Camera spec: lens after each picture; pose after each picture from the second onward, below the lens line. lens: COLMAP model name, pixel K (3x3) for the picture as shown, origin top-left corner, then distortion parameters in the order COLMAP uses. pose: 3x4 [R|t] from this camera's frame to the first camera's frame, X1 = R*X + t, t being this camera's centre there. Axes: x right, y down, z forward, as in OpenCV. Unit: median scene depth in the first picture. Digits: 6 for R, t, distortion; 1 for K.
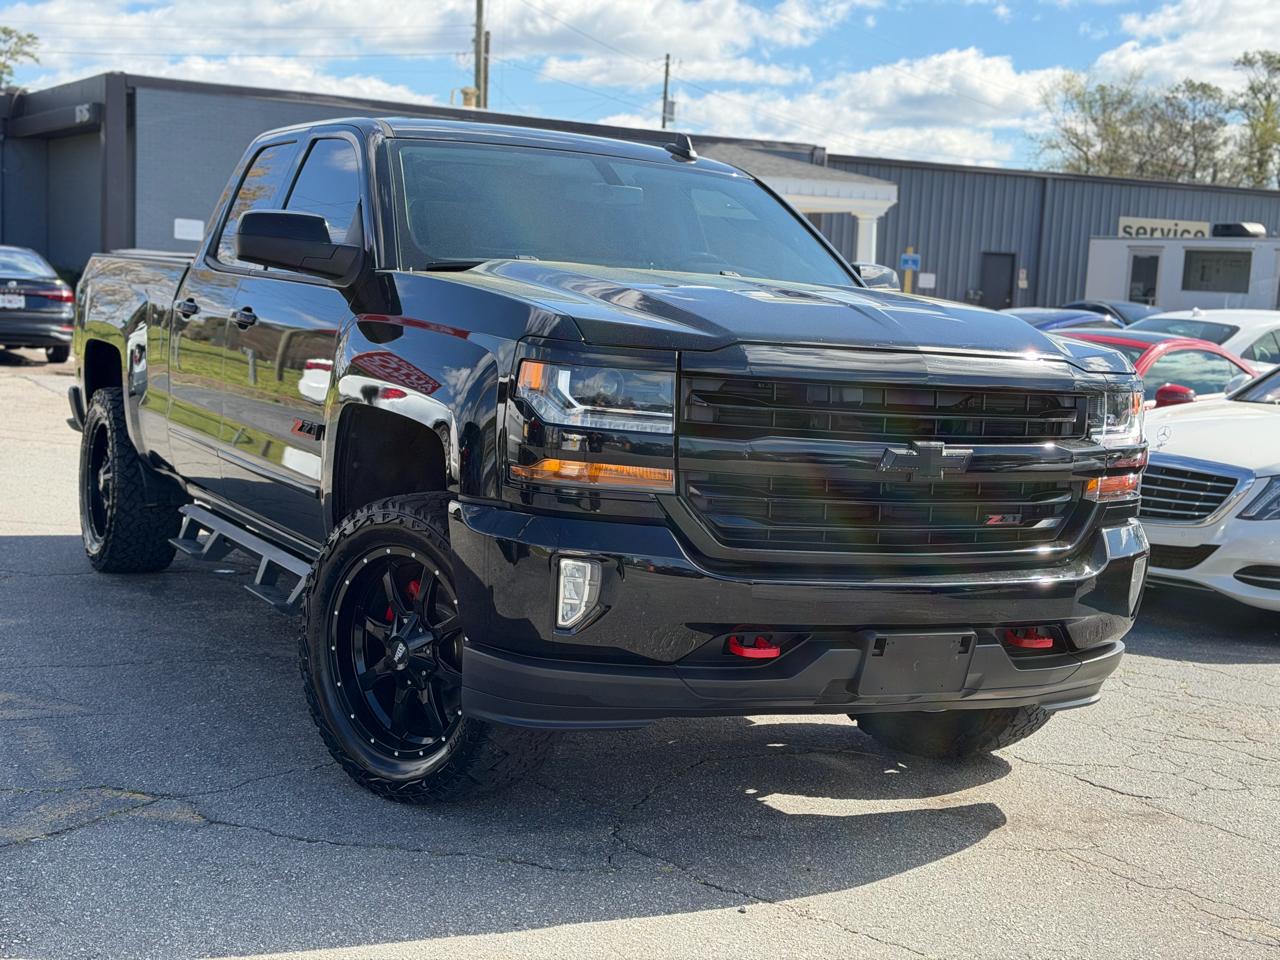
lens RADIAL K [[1762.6, 0, 624.1], [0, 1762.6, 487.8], [0, 0, 1]] dist [0.170016, -0.313664]
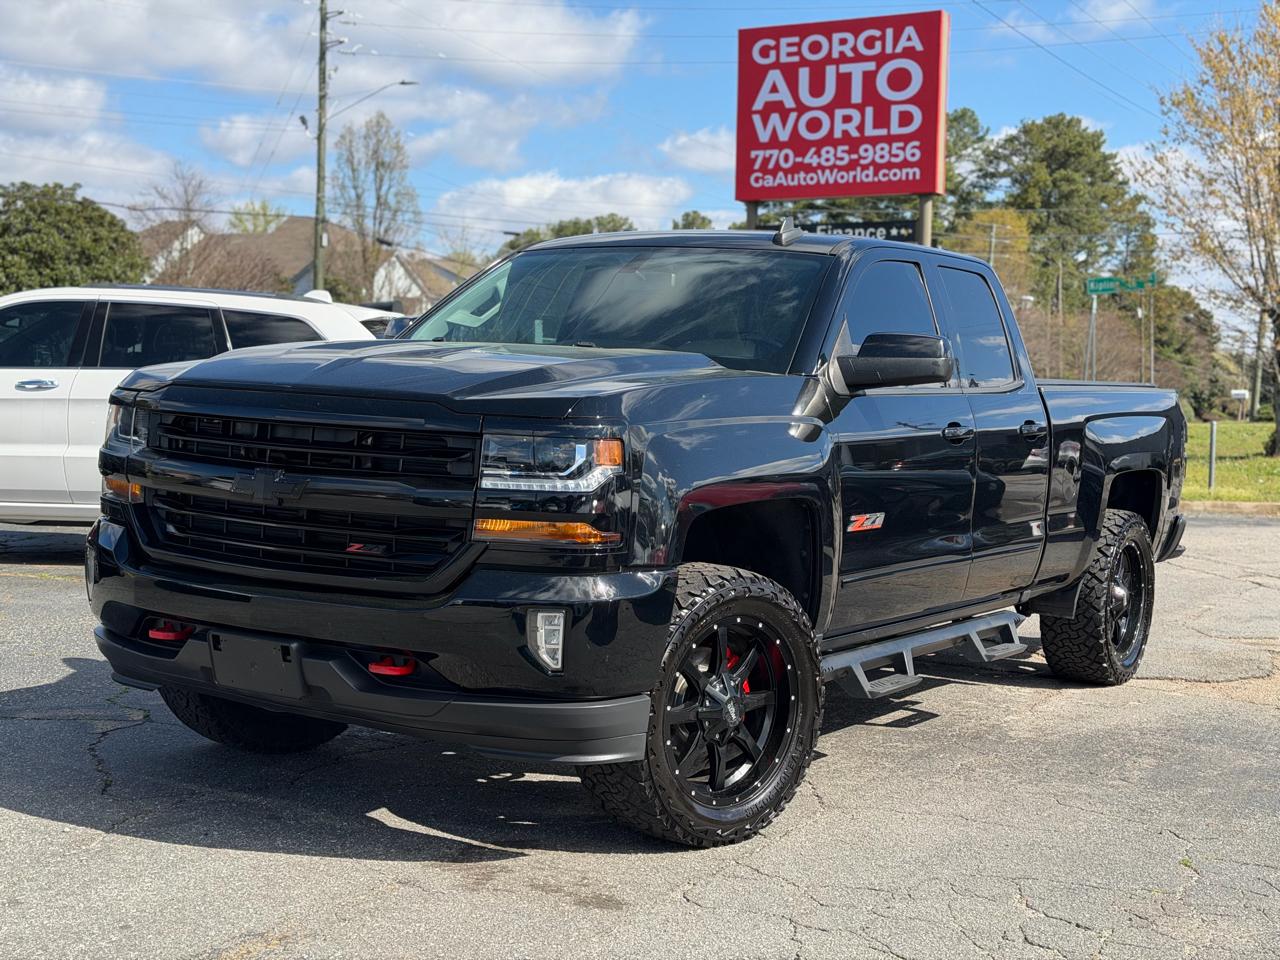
lens RADIAL K [[1762.3, 0, 645.4], [0, 1762.3, 487.2], [0, 0, 1]] dist [0.148198, -0.146540]
pose [[0.516454, 0.010619, -0.856249, 1.127158], [-0.096928, 0.994222, -0.046133, 0.012935], [0.850812, 0.106820, 0.514499, 0.546212]]
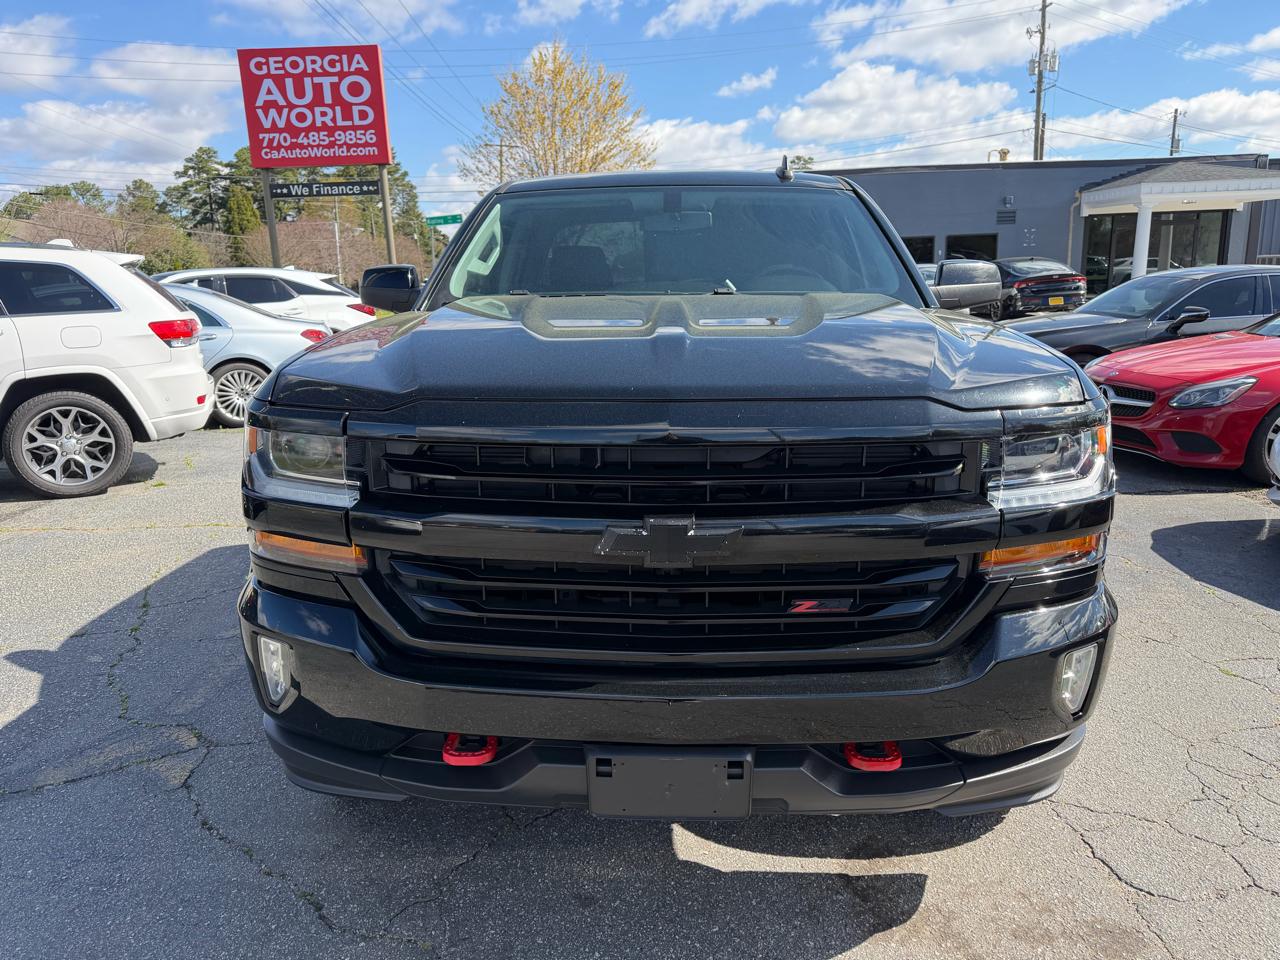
lens RADIAL K [[903.9, 0, 635.3], [0, 903.9, 480.6], [0, 0, 1]] dist [0.005218, -0.003150]
pose [[0.867476, 0.033957, -0.496319, 0.312123], [0.018208, 0.994832, 0.099889, -0.072401], [0.497146, -0.095689, 0.862374, 0.577663]]
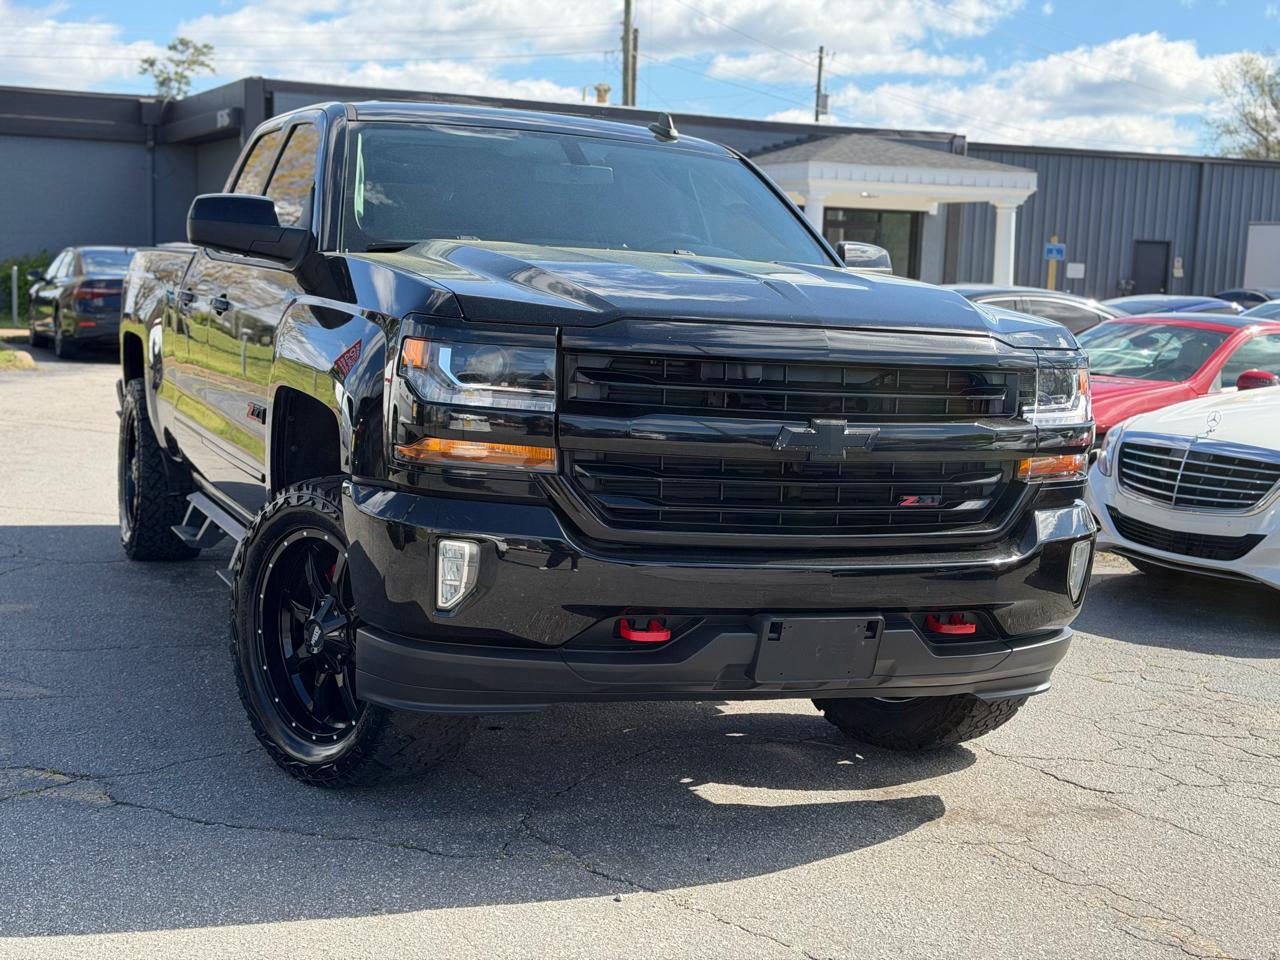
lens RADIAL K [[1767.6, 0, 632.1], [0, 1767.6, 484.1], [0, 0, 1]] dist [0.135650, -0.111081]
pose [[0.996030, -0.001432, -0.089012, 0.132841], [0.001359, 0.999999, -0.000881, 0.008803], [0.089013, 0.000757, 0.996030, 0.022374]]
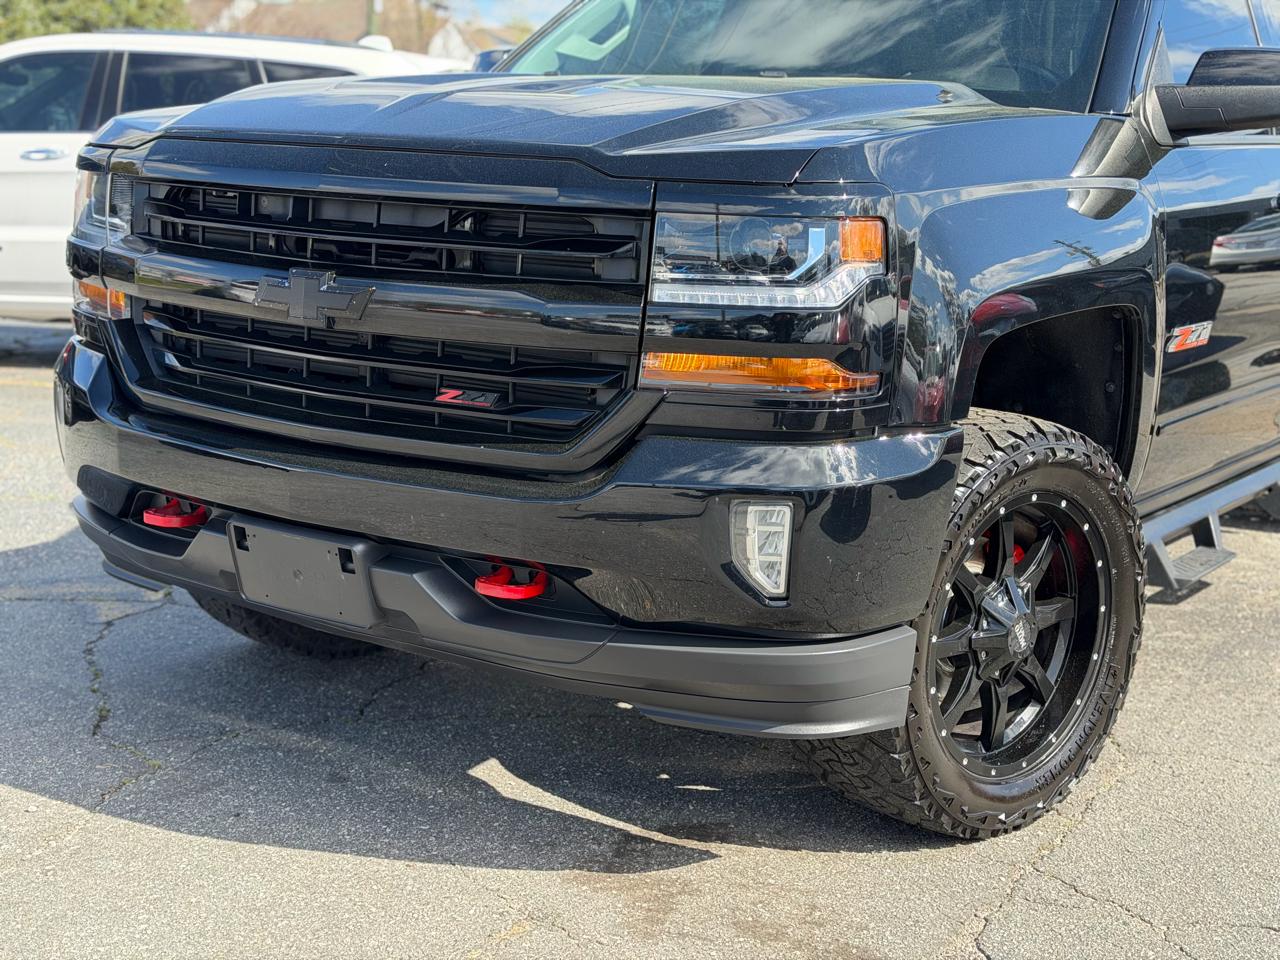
lens RADIAL K [[1767.6, 0, 632.1], [0, 1767.6, 484.1], [0, 0, 1]] dist [0.135650, -0.111081]
pose [[0.480496, 0.114324, -0.869514, 0.774514], [-0.092130, 0.992561, 0.079591, -0.008266], [0.872145, 0.041865, 0.487454, 0.673604]]
